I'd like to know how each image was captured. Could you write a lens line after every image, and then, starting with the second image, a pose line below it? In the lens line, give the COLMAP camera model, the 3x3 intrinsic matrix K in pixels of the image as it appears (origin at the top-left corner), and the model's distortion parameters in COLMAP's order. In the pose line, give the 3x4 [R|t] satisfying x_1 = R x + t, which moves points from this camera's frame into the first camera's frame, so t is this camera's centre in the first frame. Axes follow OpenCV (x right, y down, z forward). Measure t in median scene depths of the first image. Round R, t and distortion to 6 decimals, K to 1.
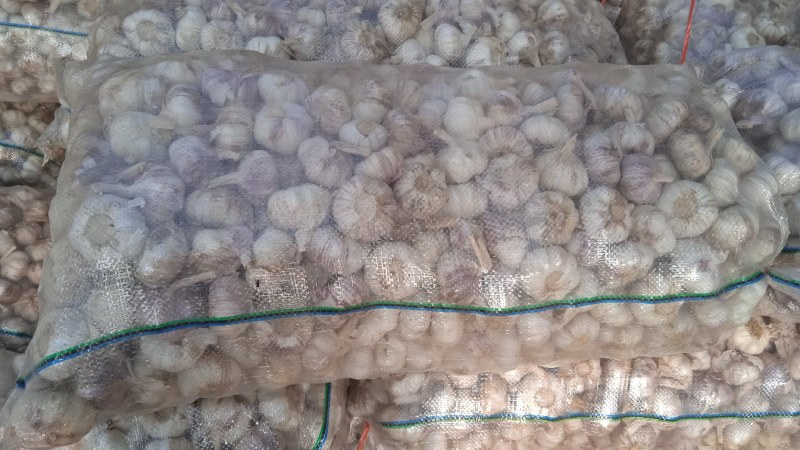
lens RADIAL K [[651.9, 0, 400.0], [0, 651.9, 225.0], [0, 0, 1]] dist [0.068491, -0.093617]
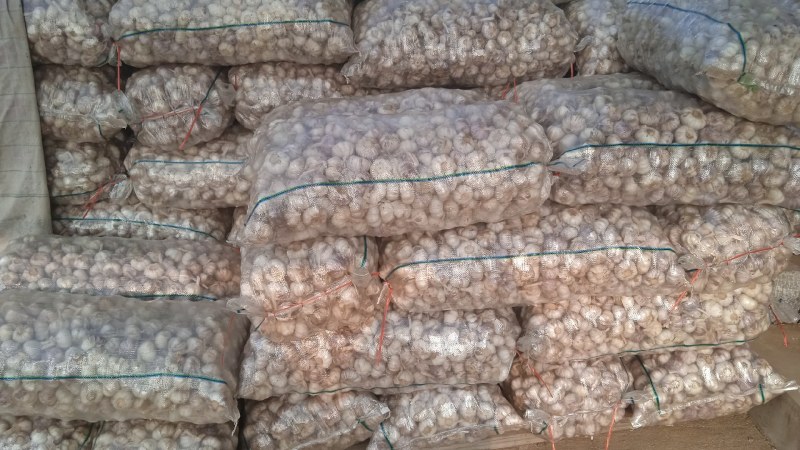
lens RADIAL K [[651.9, 0, 400.0], [0, 651.9, 225.0], [0, 0, 1]] dist [0.068491, -0.093617]
pose [[0.985837, -0.143866, -0.086191, 0.237500], [0.103939, 0.927447, -0.359219, 1.129016], [0.131617, 0.345173, 0.929265, -1.225231]]
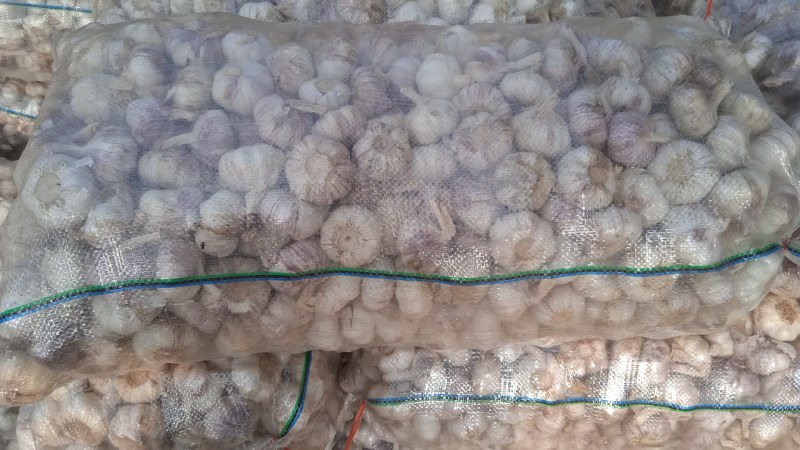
lens RADIAL K [[651.9, 0, 400.0], [0, 651.9, 225.0], [0, 0, 1]] dist [0.068491, -0.093617]
pose [[0.992198, 0.007724, -0.124429, 0.166804], [-0.005861, 0.999865, 0.015335, 0.036609], [0.124531, -0.014486, 0.992110, 0.063571]]
